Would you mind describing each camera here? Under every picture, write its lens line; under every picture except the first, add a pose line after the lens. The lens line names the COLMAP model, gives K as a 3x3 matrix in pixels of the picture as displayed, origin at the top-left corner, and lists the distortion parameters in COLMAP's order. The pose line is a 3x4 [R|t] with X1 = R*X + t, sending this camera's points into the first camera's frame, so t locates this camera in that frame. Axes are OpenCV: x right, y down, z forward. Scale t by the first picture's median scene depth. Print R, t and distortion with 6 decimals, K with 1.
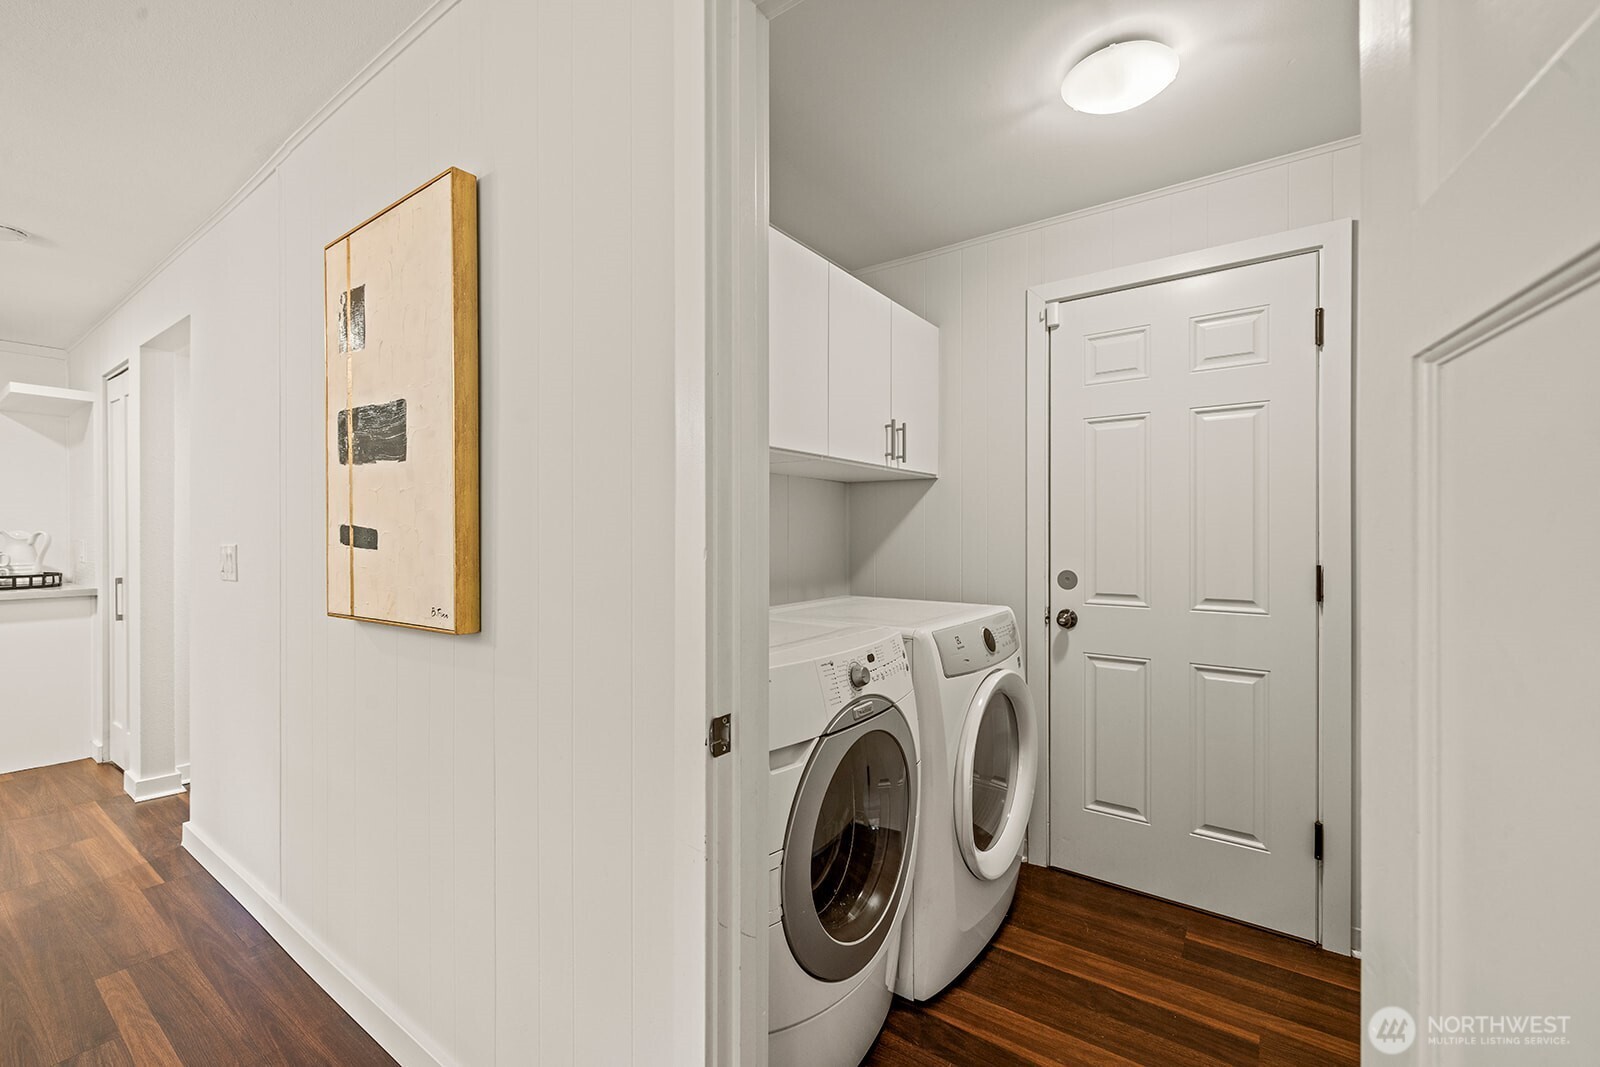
lens RADIAL K [[672.0, 0, 791.5], [0, 672.0, 534.7], [0, 0, 1]] dist [0.001548, -0.000035]
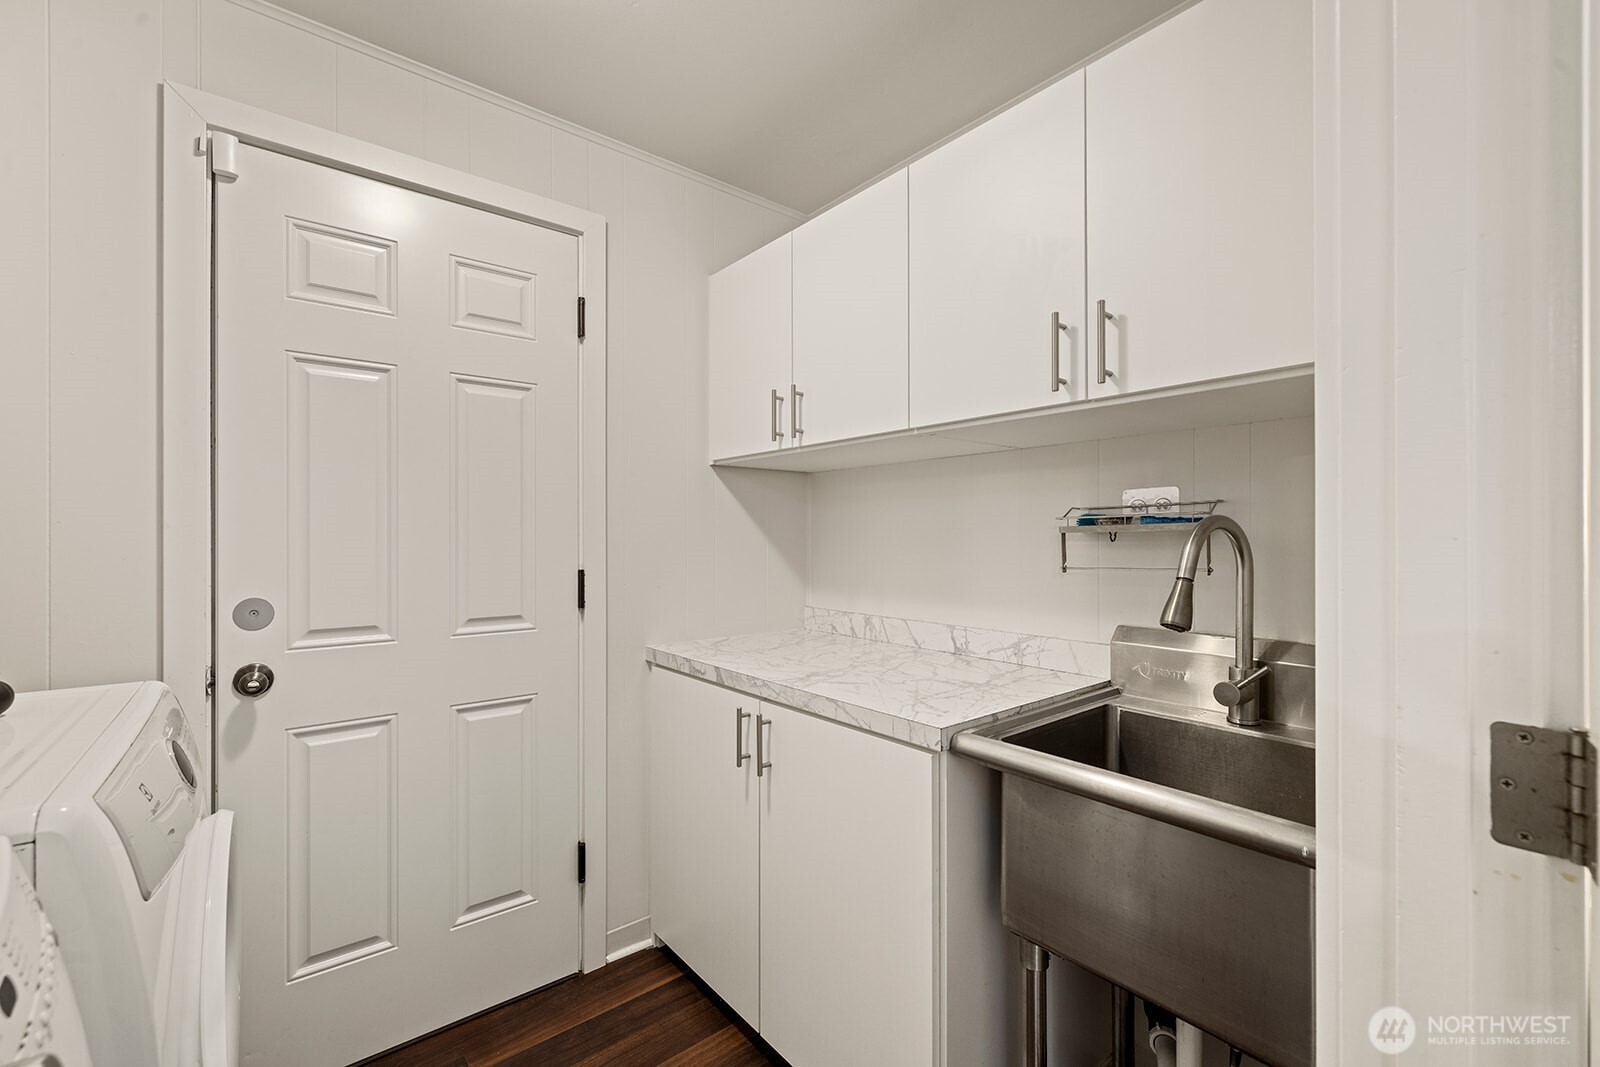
lens RADIAL K [[672.0, 0, 791.5], [0, 672.0, 534.7], [0, 0, 1]] dist [0.001548, -0.000035]
pose [[0.259756, -0.000731, 0.965674, -0.042650], [-0.000255, 1.000000, 0.000826, -0.004015], [-0.965674, -0.000461, 0.259756, 0.410004]]
